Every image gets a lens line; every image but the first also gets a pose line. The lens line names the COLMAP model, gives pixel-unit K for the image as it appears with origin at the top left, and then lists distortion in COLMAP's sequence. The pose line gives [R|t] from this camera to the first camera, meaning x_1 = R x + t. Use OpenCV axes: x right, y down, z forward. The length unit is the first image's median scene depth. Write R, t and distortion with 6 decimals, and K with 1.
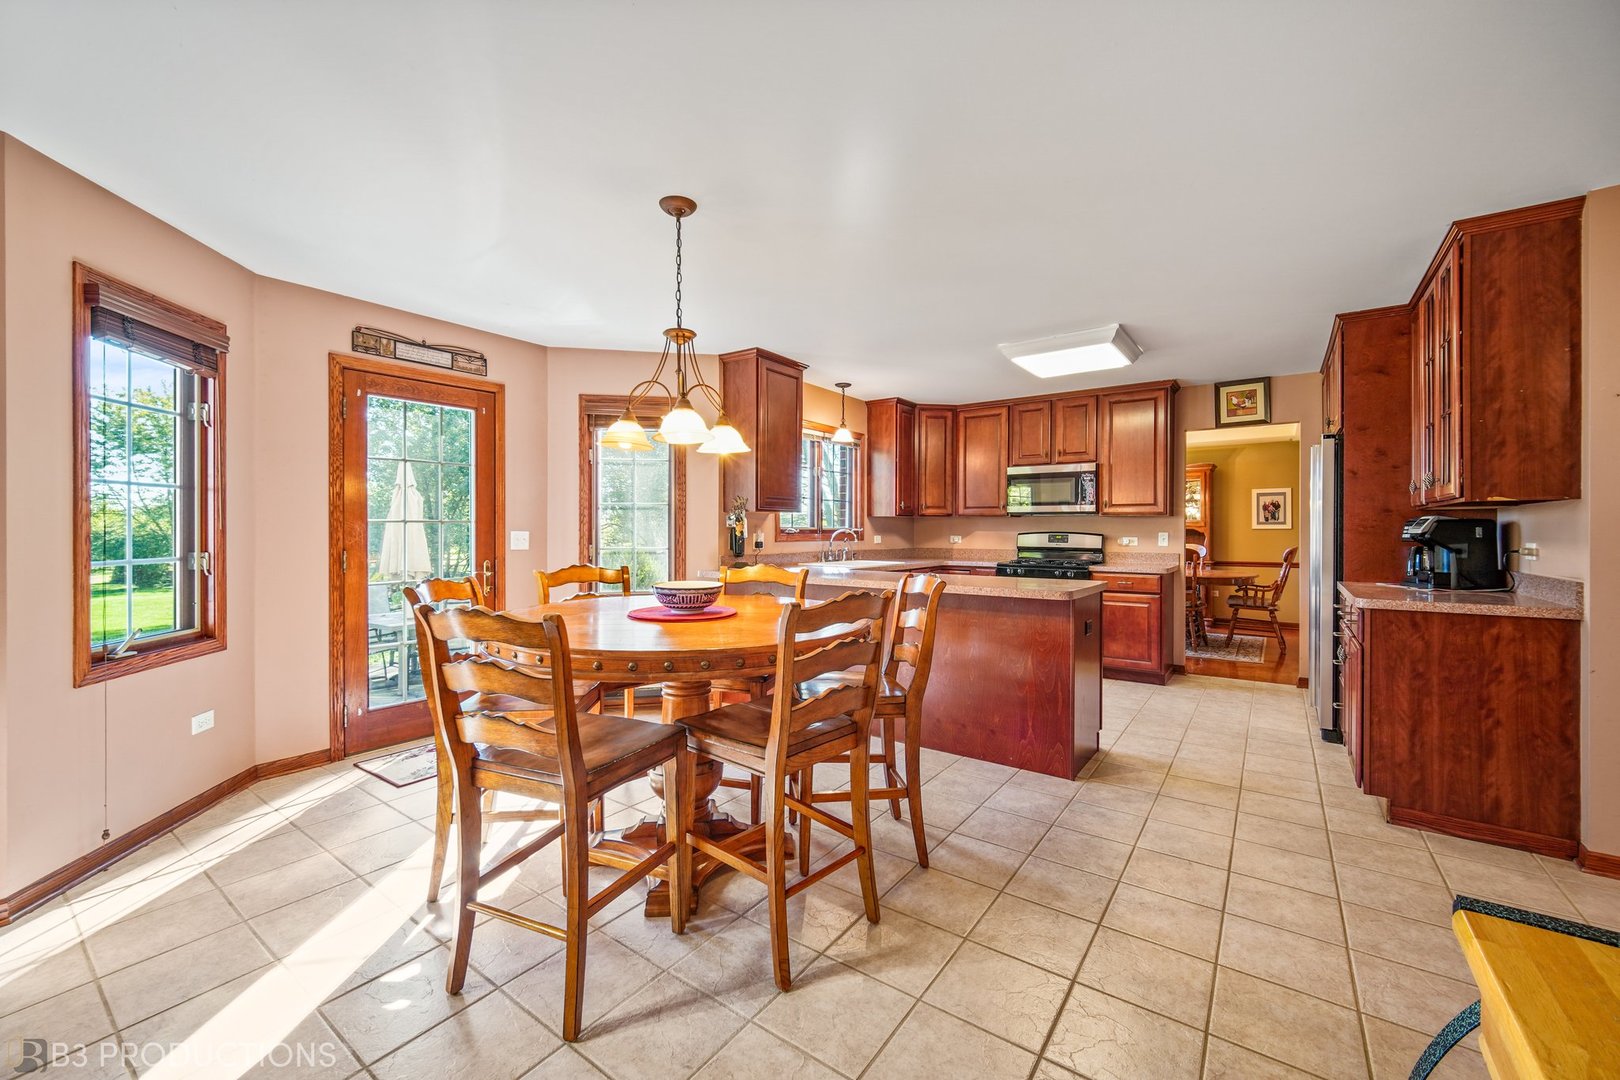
lens RADIAL K [[647.4, 0, 832.1], [0, 647.4, 530.7], [0, 0, 1]] dist [-0.002640, -0.000407]
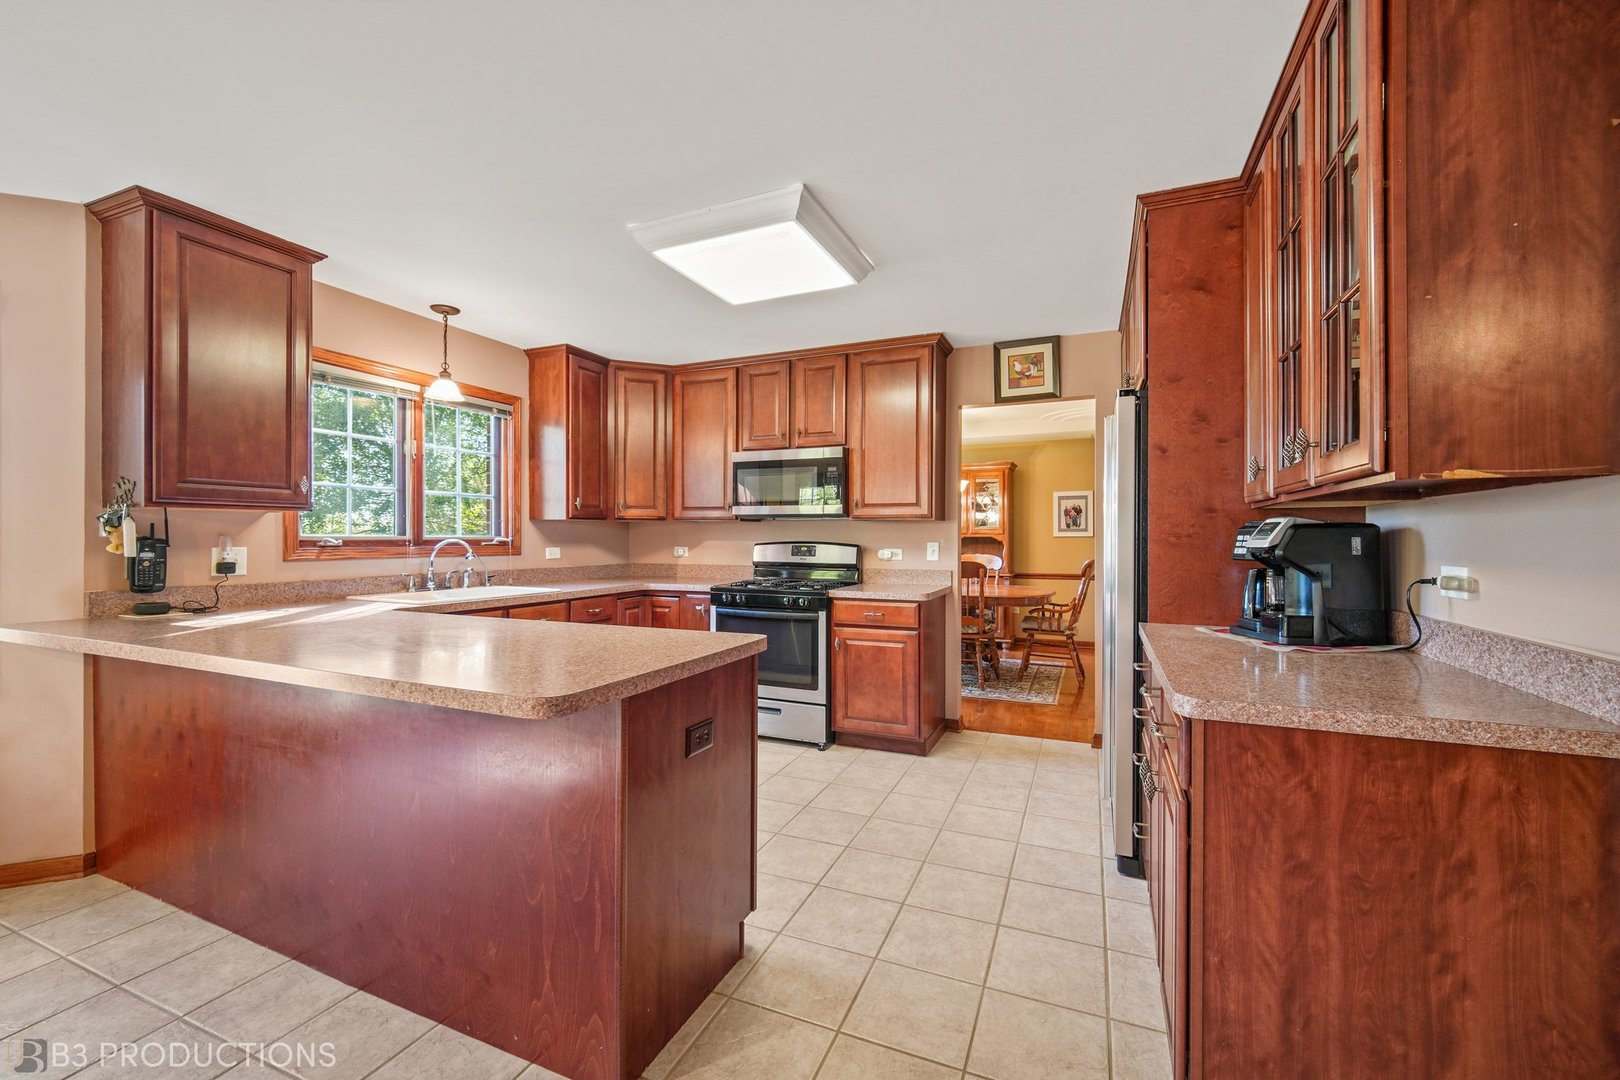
lens RADIAL K [[647.4, 0, 811.4], [0, 647.4, 538.8], [0, 0, 1]] dist [-0.002640, -0.000407]
pose [[0.980895, -0.001563, 0.194533, 0.354105], [0.001179, 0.999997, 0.002090, -0.004689], [-0.194536, -0.001821, 0.980894, 0.453959]]
